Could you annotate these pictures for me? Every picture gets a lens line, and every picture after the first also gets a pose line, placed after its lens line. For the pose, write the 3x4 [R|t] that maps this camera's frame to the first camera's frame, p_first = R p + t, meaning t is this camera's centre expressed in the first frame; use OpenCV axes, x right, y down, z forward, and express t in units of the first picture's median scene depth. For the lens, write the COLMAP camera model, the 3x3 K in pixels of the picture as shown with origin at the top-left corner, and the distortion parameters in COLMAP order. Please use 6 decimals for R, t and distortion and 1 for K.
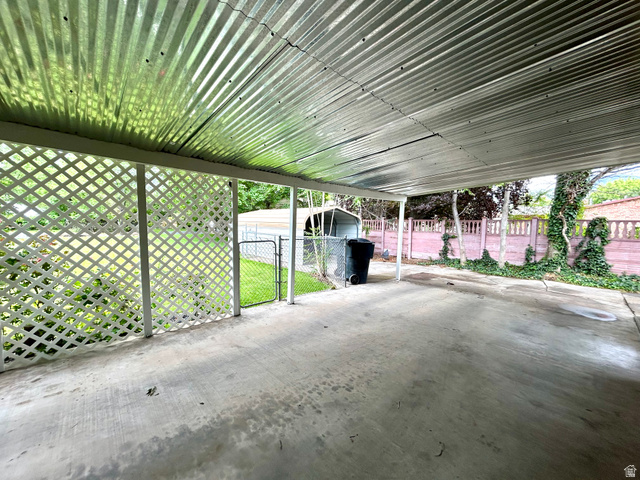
lens RADIAL K [[257.8, 0, 320.1], [0, 257.8, 241.5], [0, 0, 1]] dist [-0.003936, -0.000660]
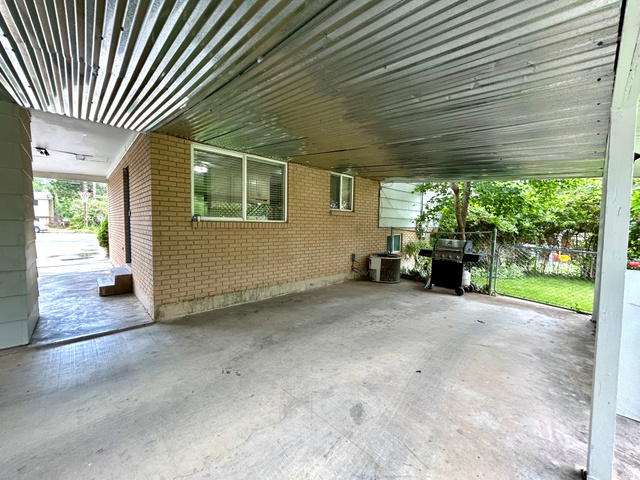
lens RADIAL K [[257.8, 0, 320.3], [0, 257.8, 241.4], [0, 0, 1]] dist [-0.003936, -0.000660]
pose [[-0.998594, -0.052236, -0.009014, 0.414168], [-0.052981, 0.988990, 0.138177, -0.128713], [0.001697, 0.138460, -0.990367, 2.174454]]
